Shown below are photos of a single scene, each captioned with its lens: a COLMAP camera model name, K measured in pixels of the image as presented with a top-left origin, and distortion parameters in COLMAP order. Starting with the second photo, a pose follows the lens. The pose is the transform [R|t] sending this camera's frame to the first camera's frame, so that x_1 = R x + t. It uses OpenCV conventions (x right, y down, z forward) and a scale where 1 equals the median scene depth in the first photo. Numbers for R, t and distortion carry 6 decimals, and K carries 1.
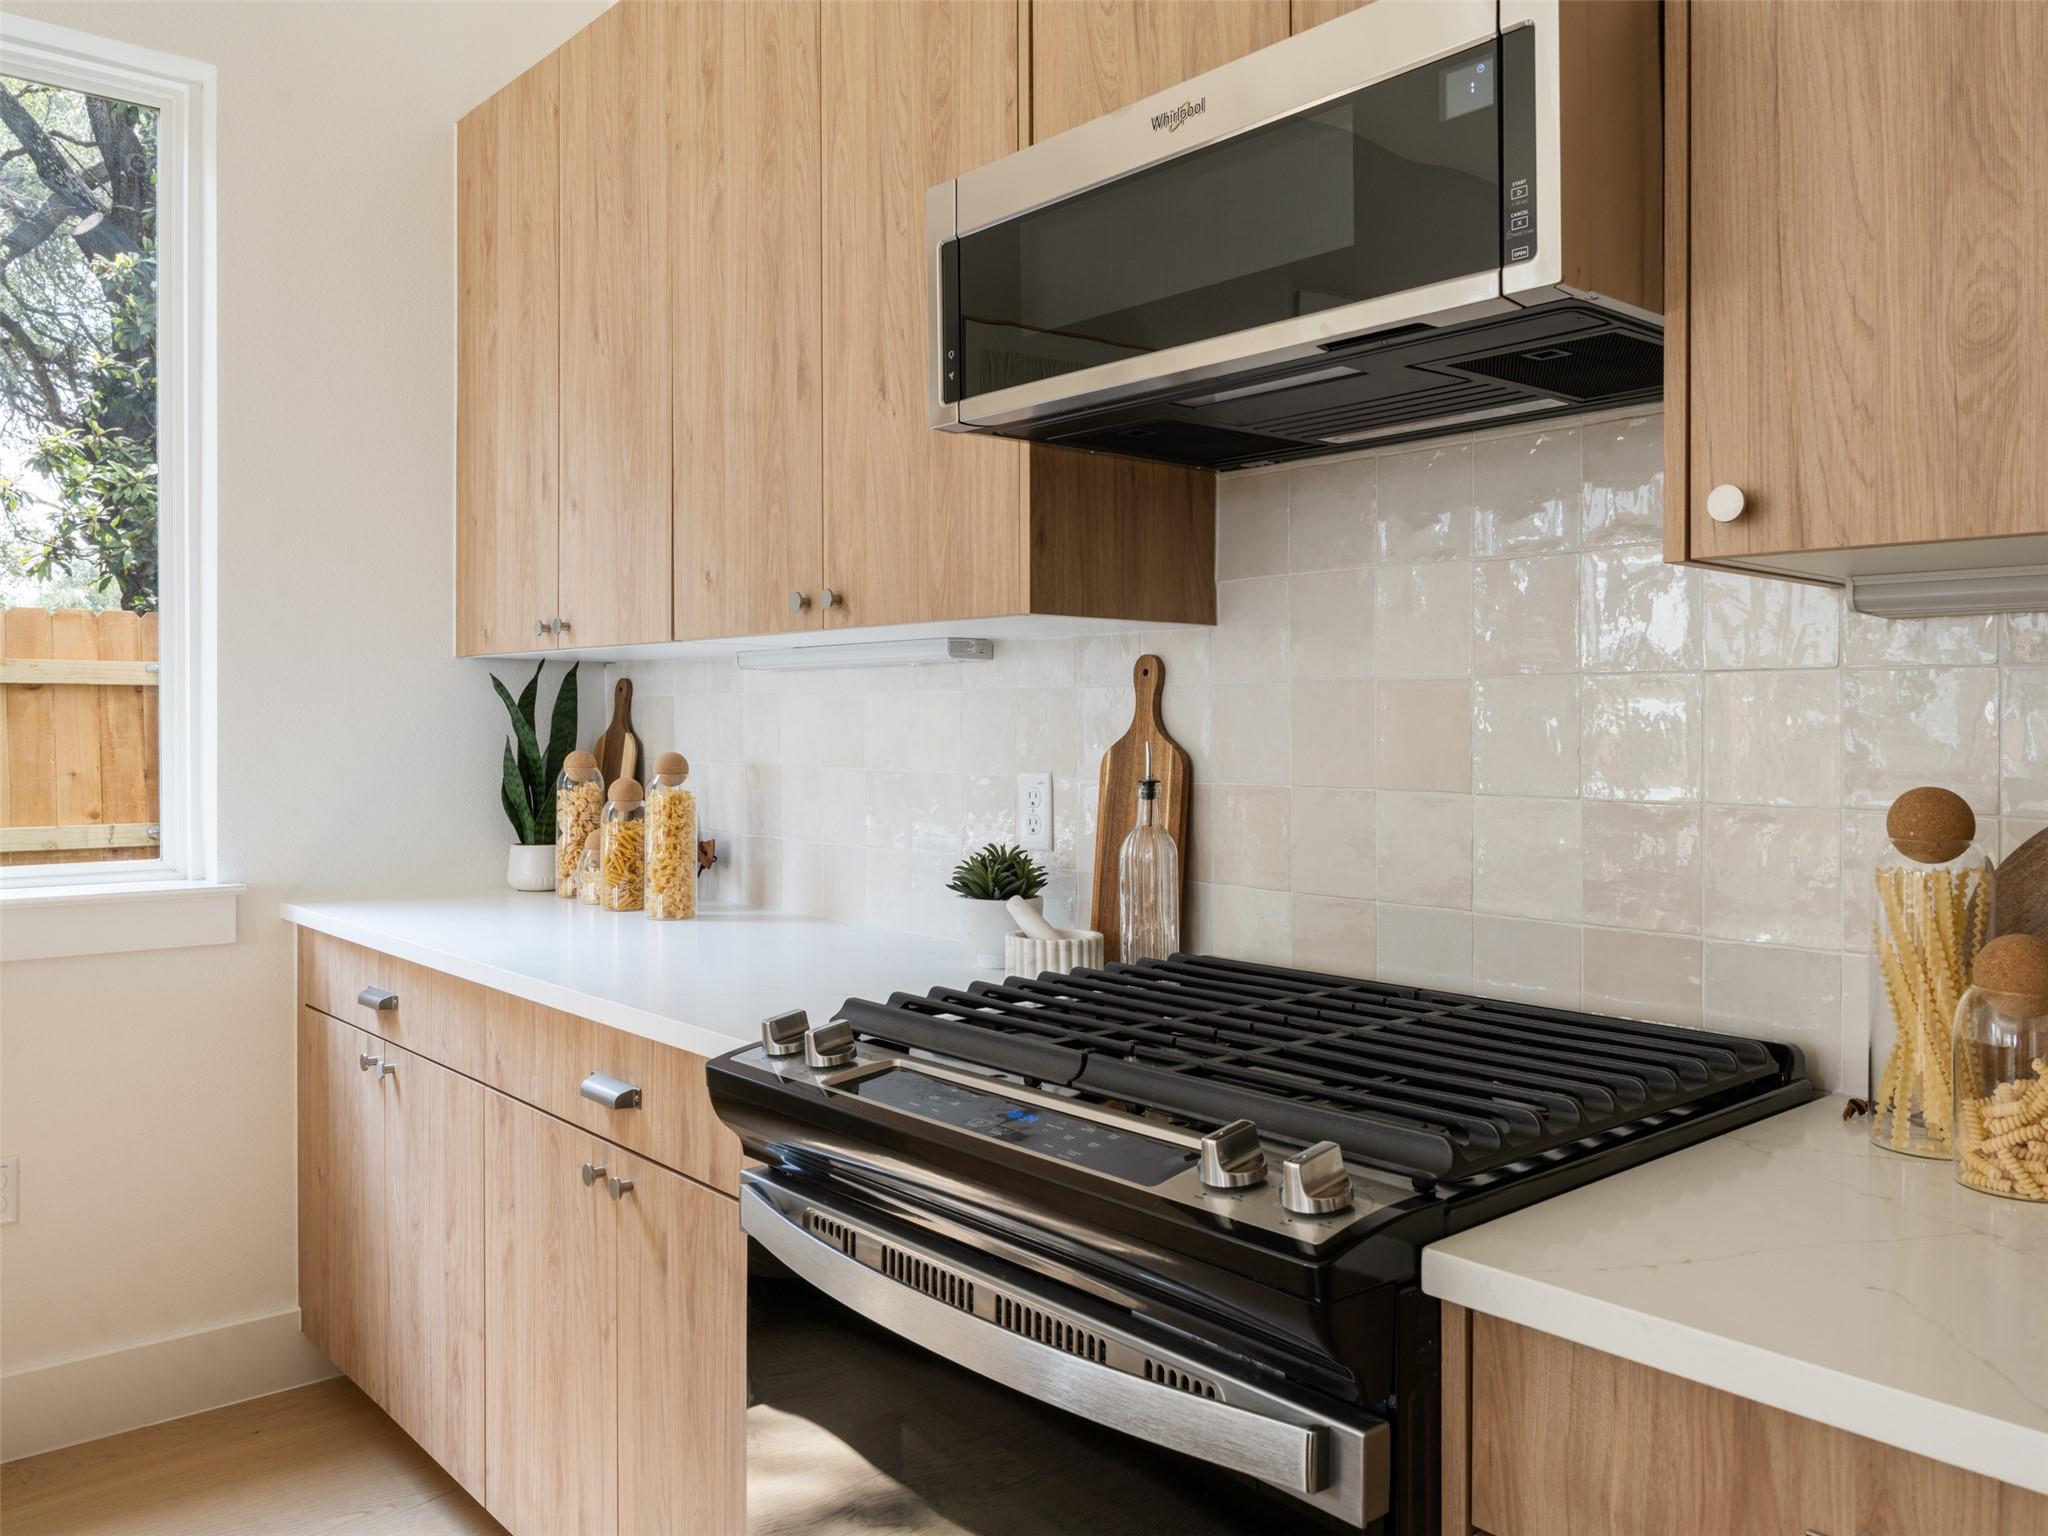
lens RADIAL K [[1762.1, 0, 756.1], [0, 1762.1, 665.7], [0, 0, 1]] dist [0.003658, 0.004845]
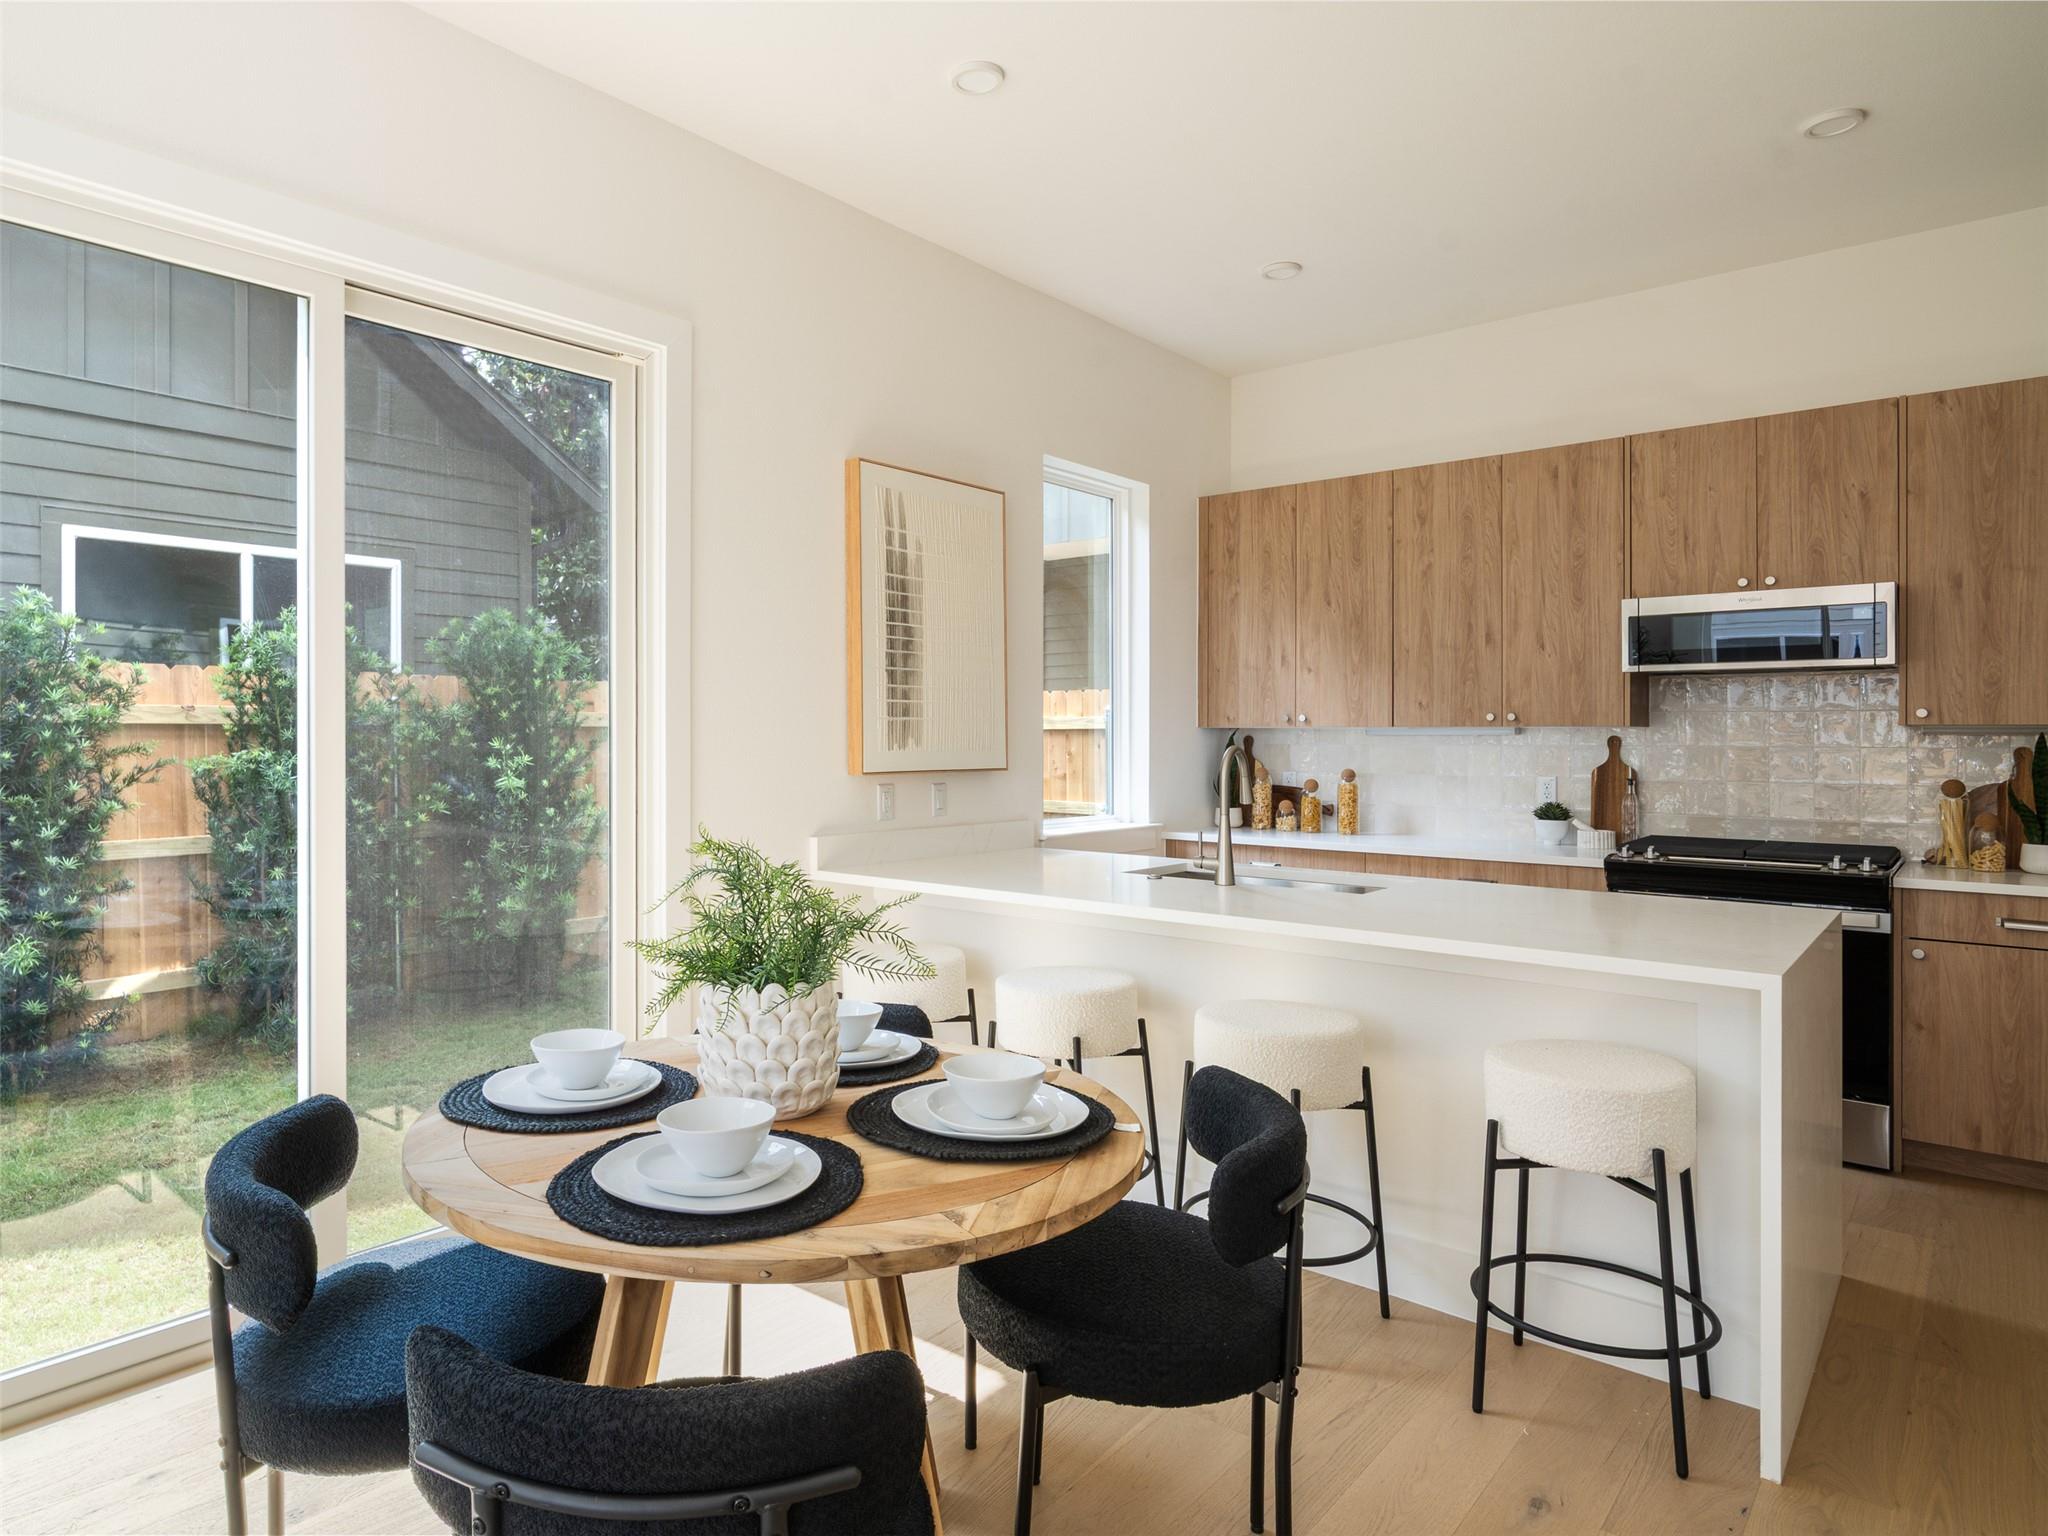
lens RADIAL K [[1090.0, 0, 1028.9], [0, 1090.0, 708.8], [0, 0, 1]] dist [-0.000241, 0.000200]
pose [[0.991904, 0.005738, 0.126863, -0.900916], [-0.005479, 0.999982, -0.002393, -0.039005], [-0.126874, 0.001679, 0.991917, -0.626941]]
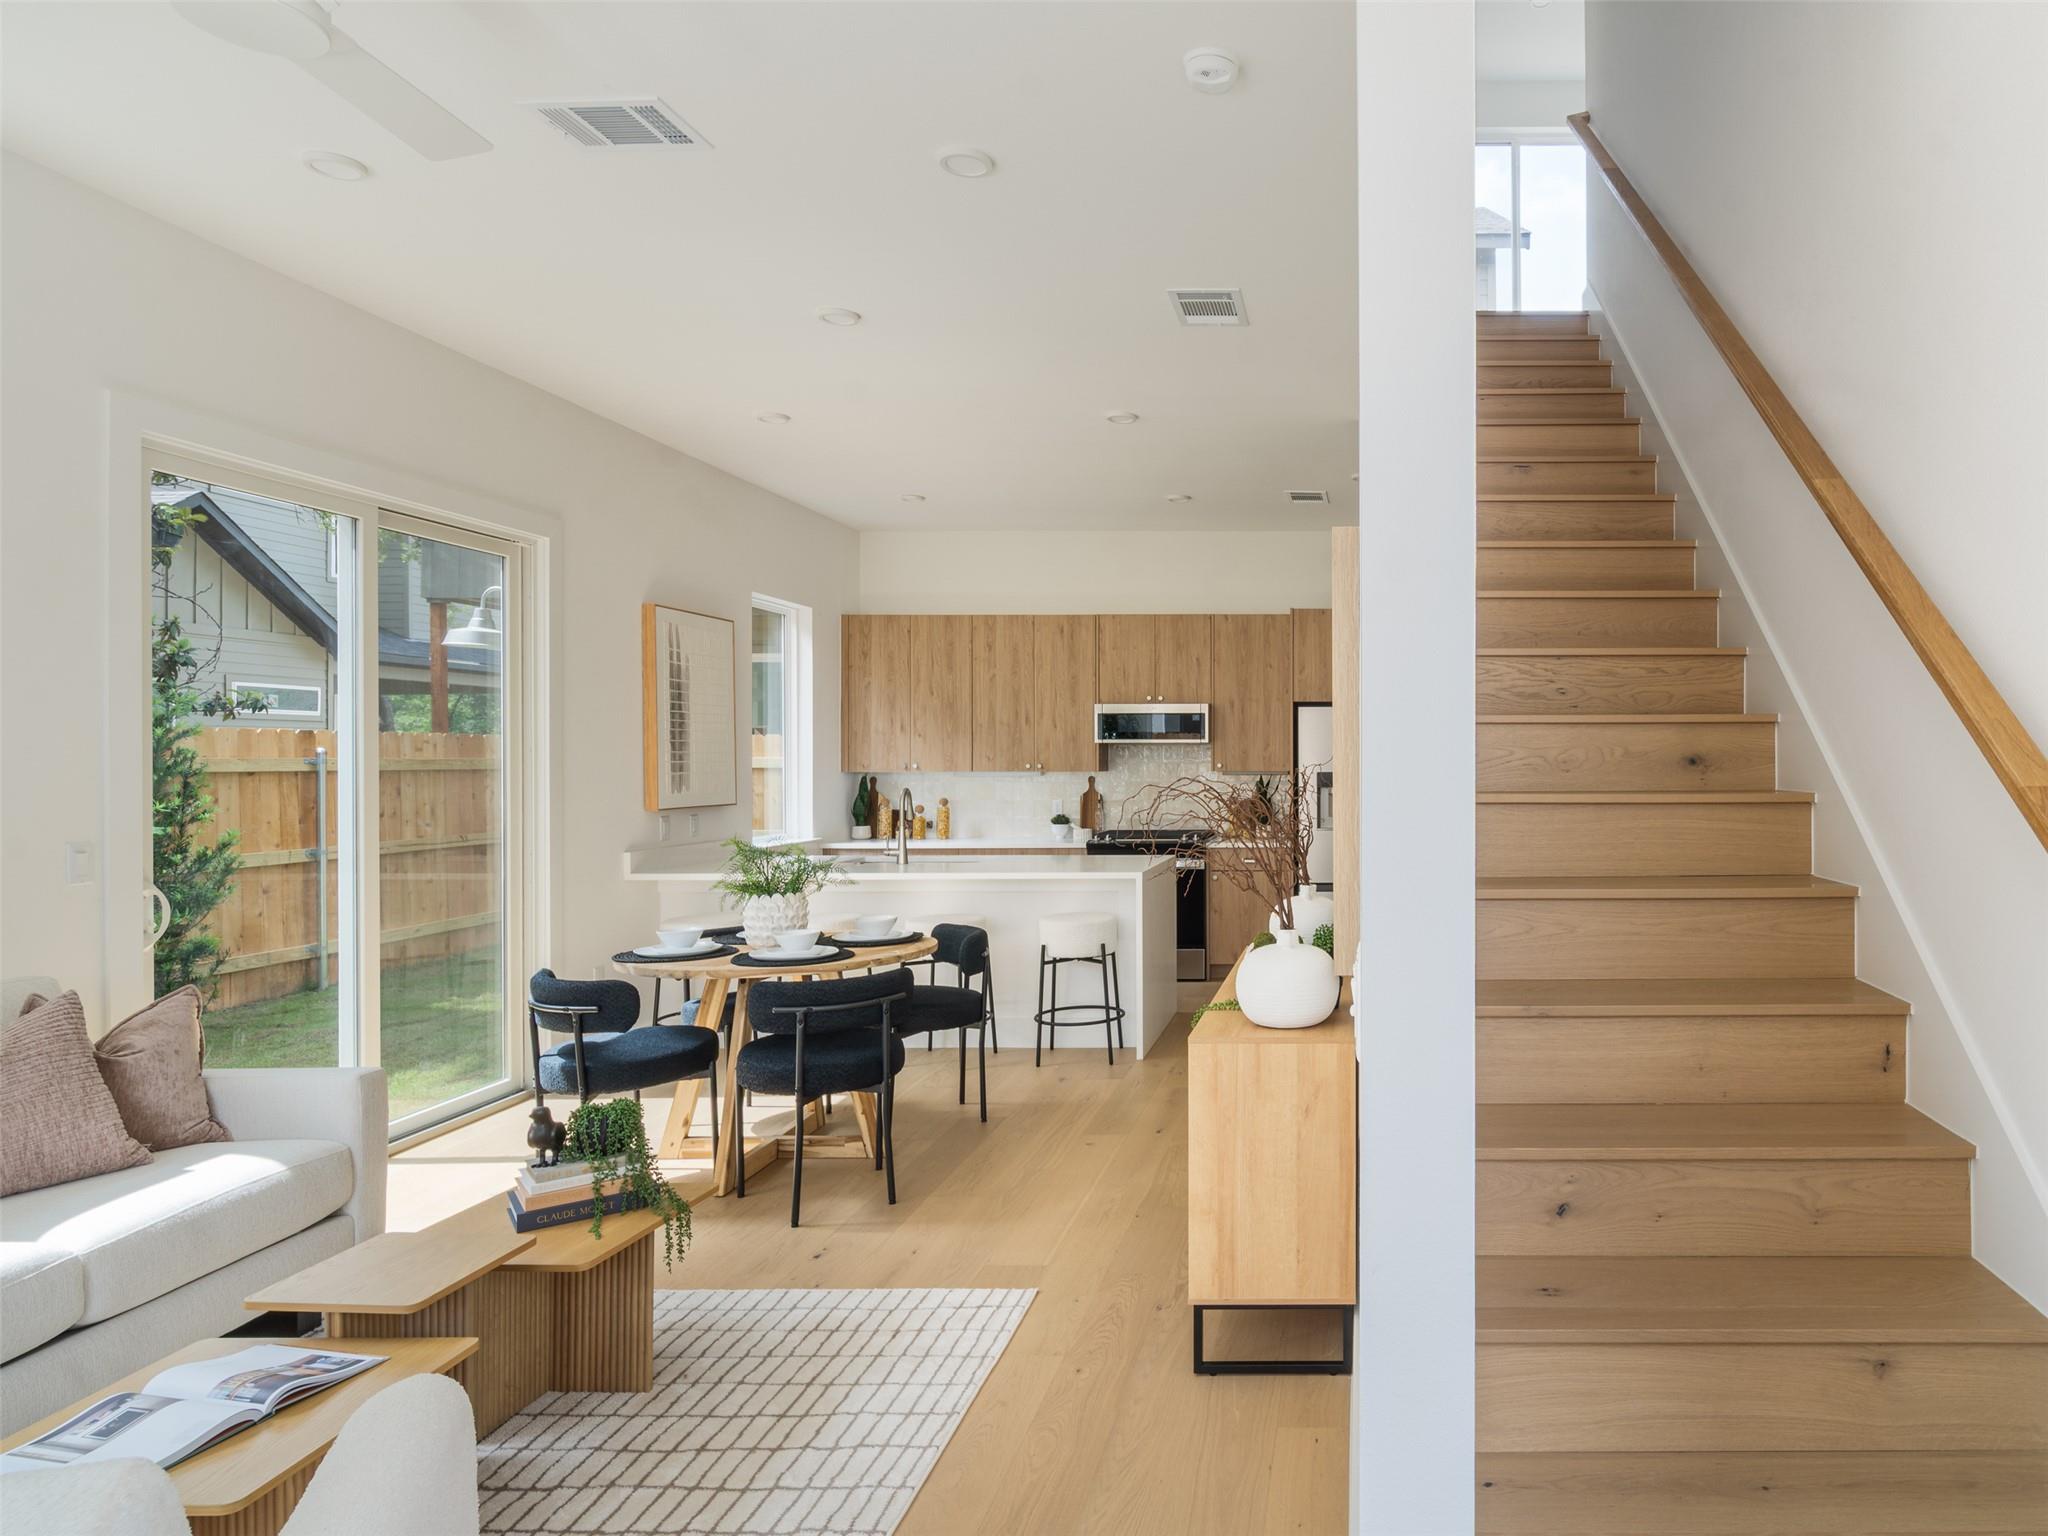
lens RADIAL K [[1039.5, 0, 1027.1], [0, 1039.5, 753.3], [0, 0, 1]] dist [0.001632, 0.000087]
pose [[0.851778, -0.003715, 0.523890, -1.437317], [-0.001768, 0.999949, 0.009965, -0.096422], [-0.523900, -0.009415, 0.851728, -1.410379]]
